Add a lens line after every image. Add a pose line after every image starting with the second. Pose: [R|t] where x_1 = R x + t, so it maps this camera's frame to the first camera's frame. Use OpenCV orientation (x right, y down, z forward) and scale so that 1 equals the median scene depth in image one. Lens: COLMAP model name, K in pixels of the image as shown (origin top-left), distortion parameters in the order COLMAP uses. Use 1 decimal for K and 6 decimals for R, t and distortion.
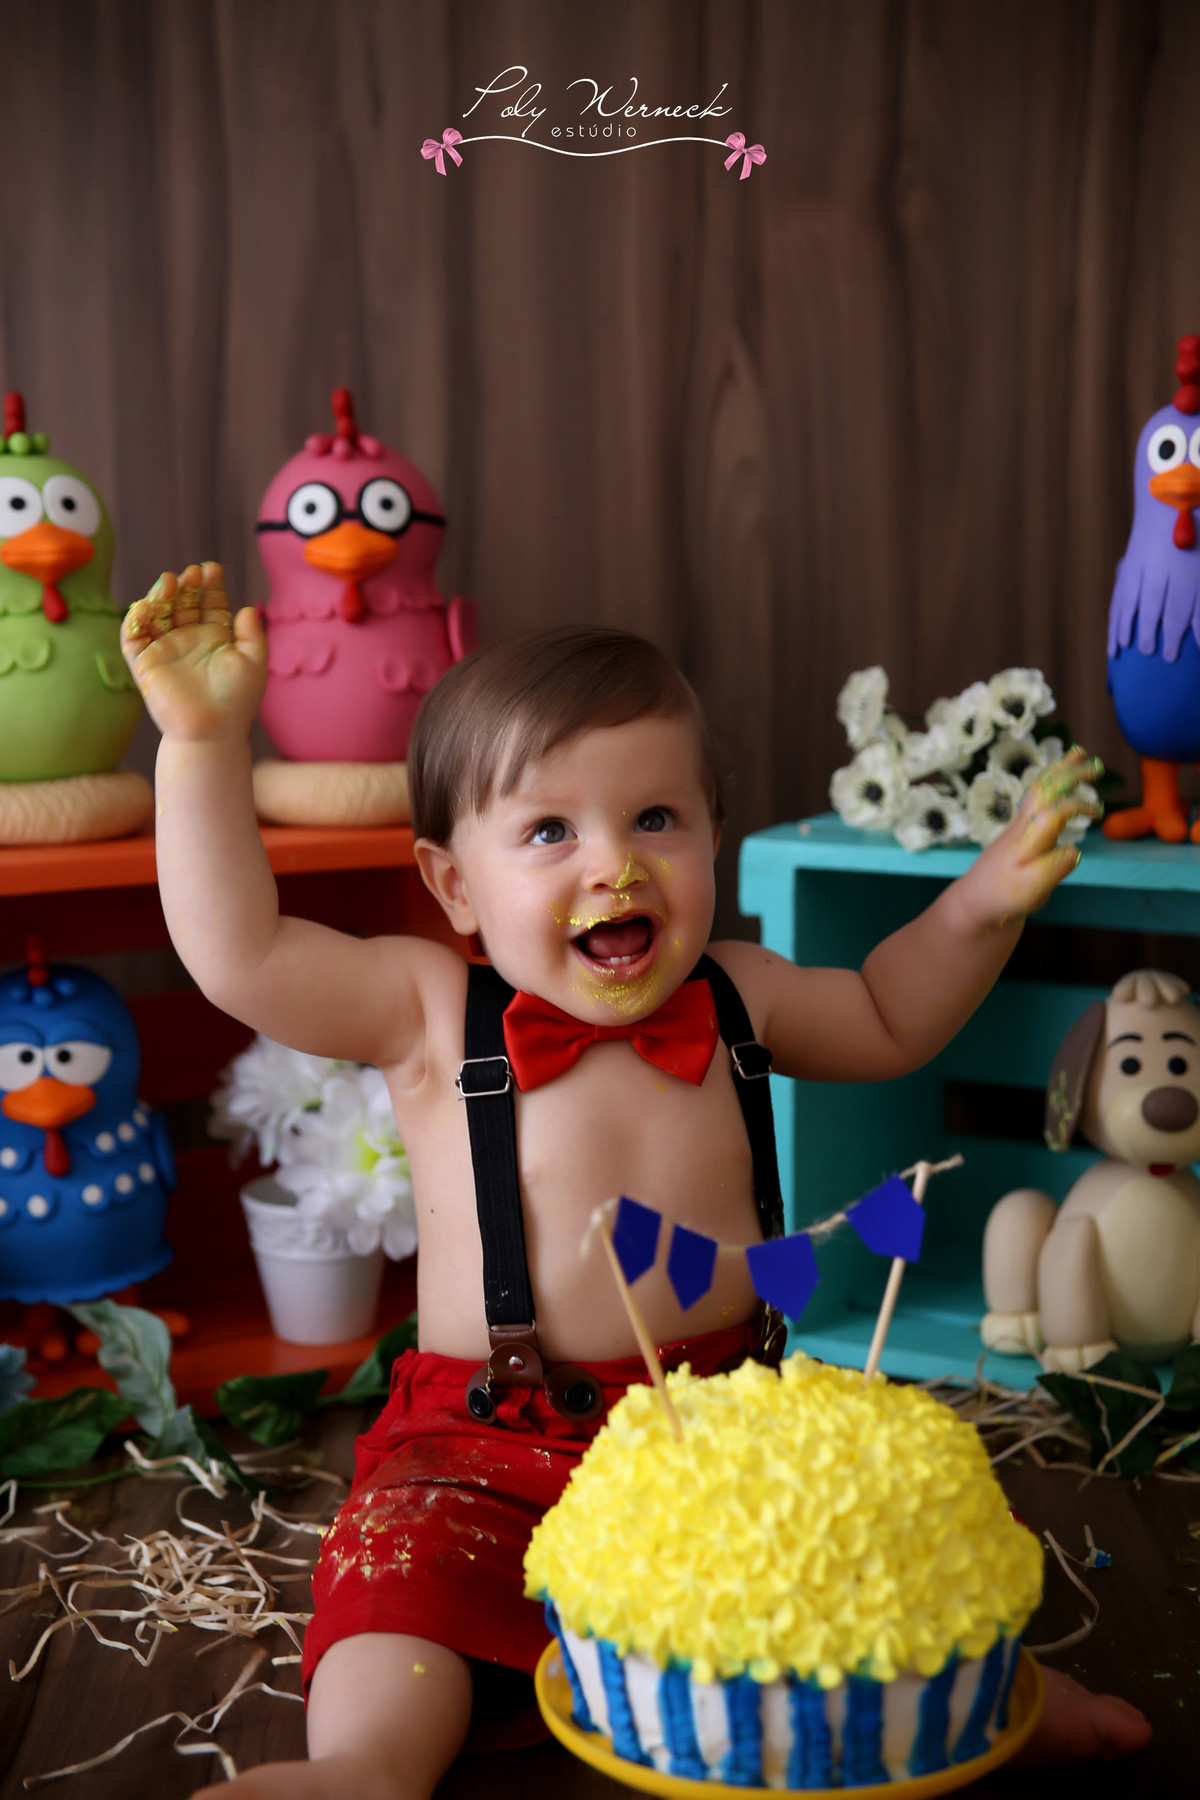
lens RADIAL K [[3060.8, 0, 543.2], [0, 3060.8, 907.7], [0, 0, 1]] dist [0.140895, 0.000000]
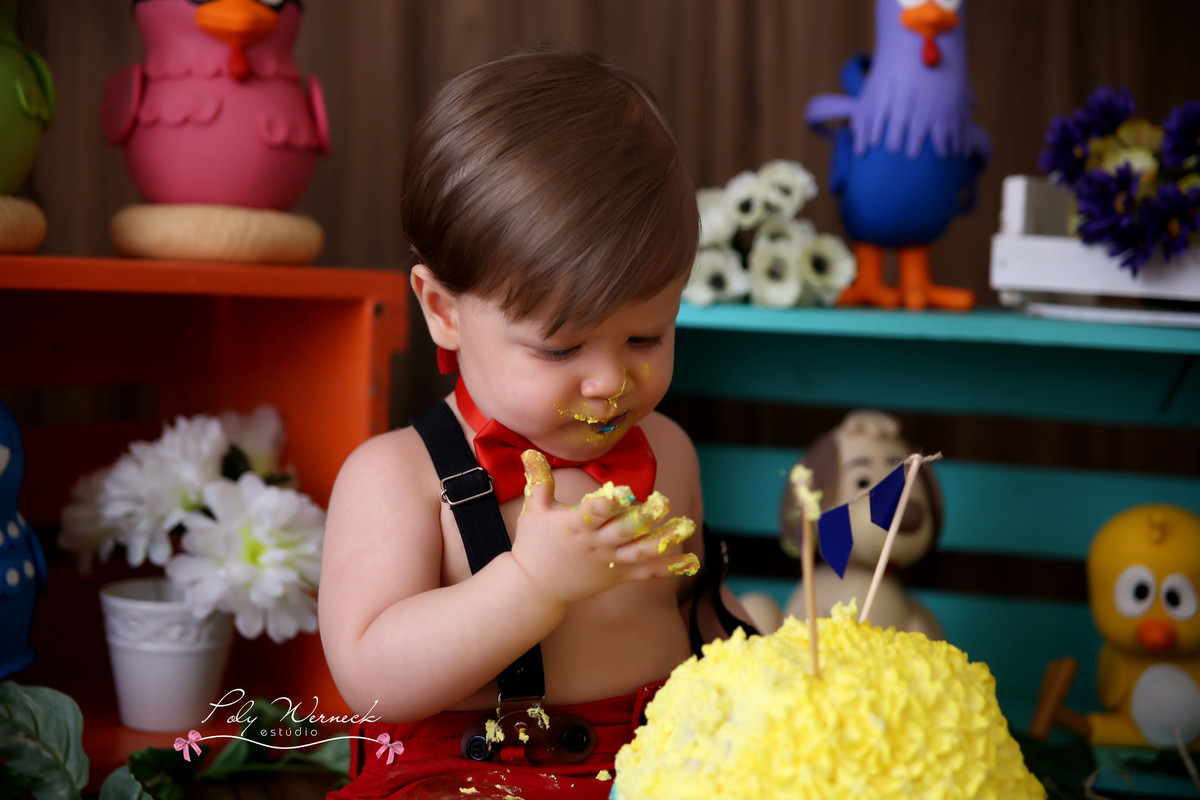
lens RADIAL K [[2166.4, 0, 596.4], [0, 2166.4, 384.8], [0, 0, 1]] dist [0.126326, 0.000000]
pose [[0.939859, 0.038782, 0.339353, -0.206829], [-0.012580, 0.996789, -0.079074, 0.080814], [-0.341330, 0.070049, 0.937330, 0.208979]]
